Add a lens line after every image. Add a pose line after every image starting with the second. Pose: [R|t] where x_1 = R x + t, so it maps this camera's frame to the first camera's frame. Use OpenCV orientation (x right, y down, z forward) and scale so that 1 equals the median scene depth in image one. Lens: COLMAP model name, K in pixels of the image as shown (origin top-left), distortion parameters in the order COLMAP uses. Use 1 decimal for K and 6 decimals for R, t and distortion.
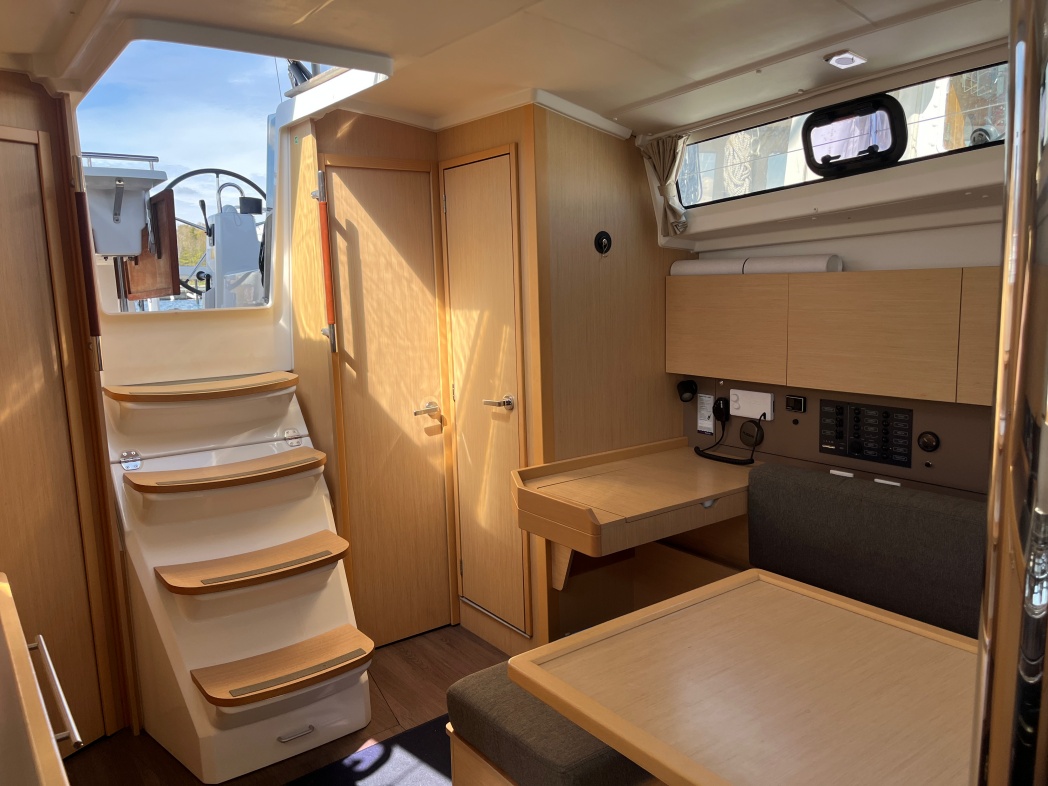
lens RADIAL K [[799.5, 0, 524.0], [0, 799.5, 393.0], [0, 0, 1]] dist [0.077296, -0.096055]
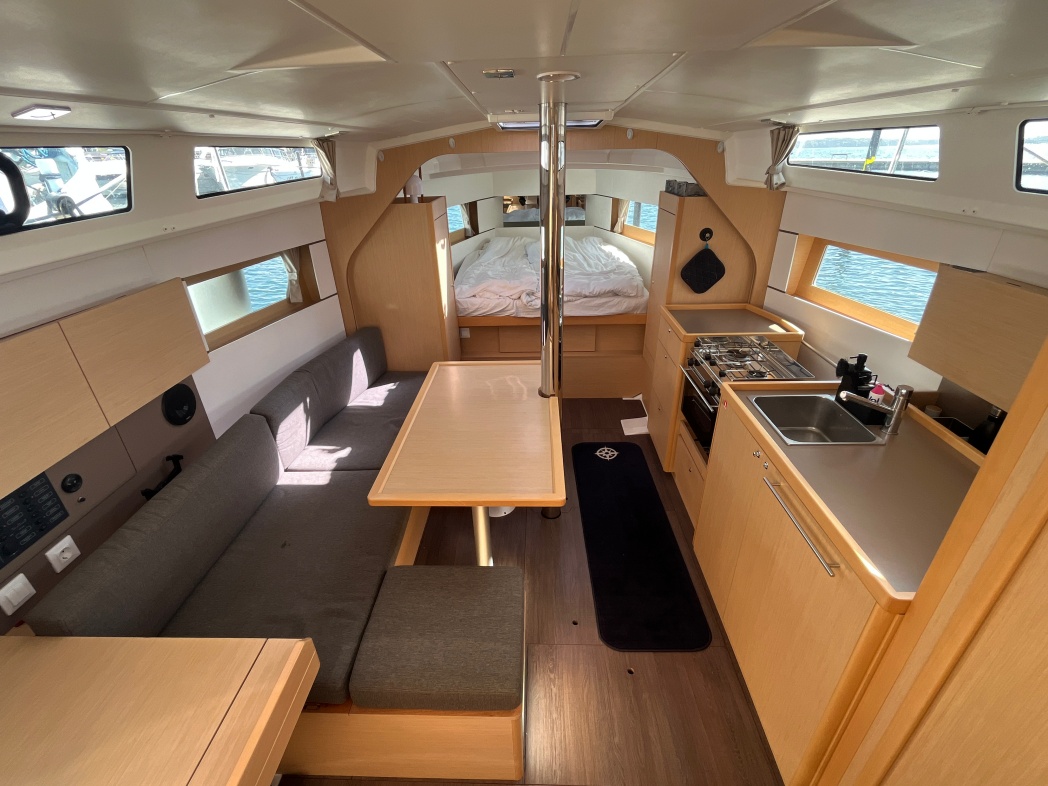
lens RADIAL K [[473.1, 0, 524.0], [0, 473.1, 393.0], [0, 0, 1]] dist [-0.001782, -0.000224]
pose [[-0.788684, -0.236140, 0.567640, -0.271730], [0.136407, 0.833071, 0.536084, -0.256010], [-0.599476, 0.500231, -0.624818, 0.822007]]
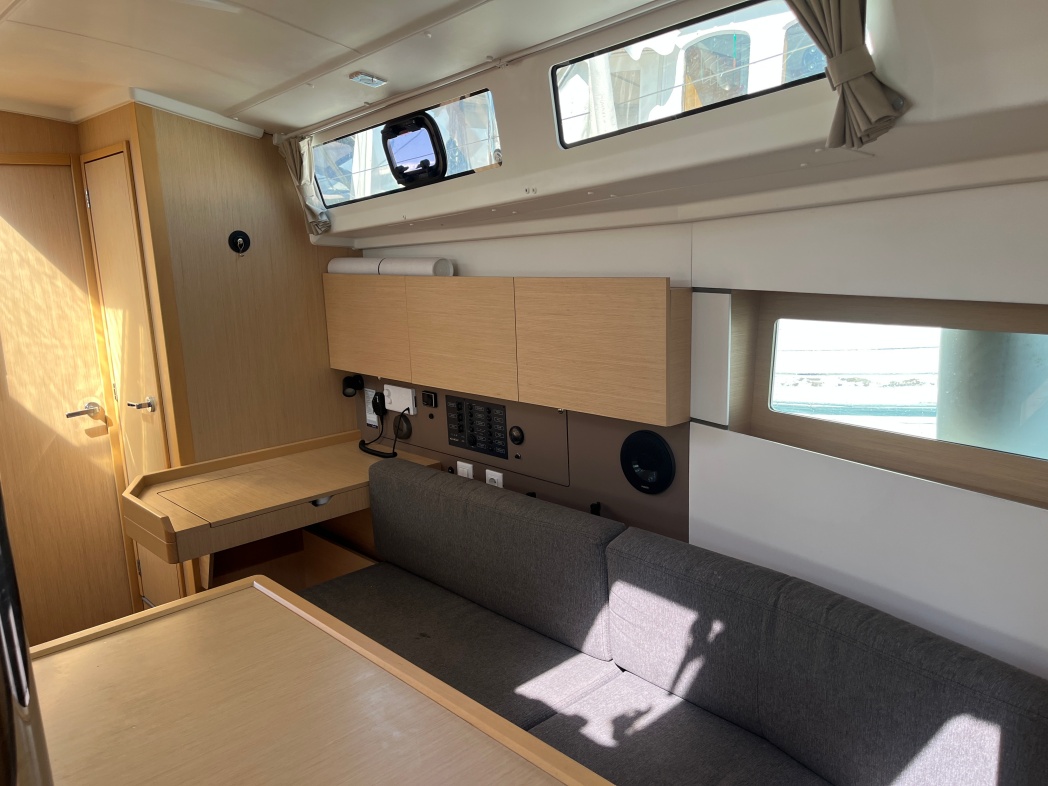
lens RADIAL K [[799.5, 0, 524.0], [0, 799.5, 393.0], [0, 0, 1]] dist [0.077296, -0.096055]
pose [[0.991528, -0.025303, 0.127403, 0.316746], [0.020268, 0.998967, 0.040662, -0.033414], [-0.128300, -0.037735, 0.991017, -0.046767]]
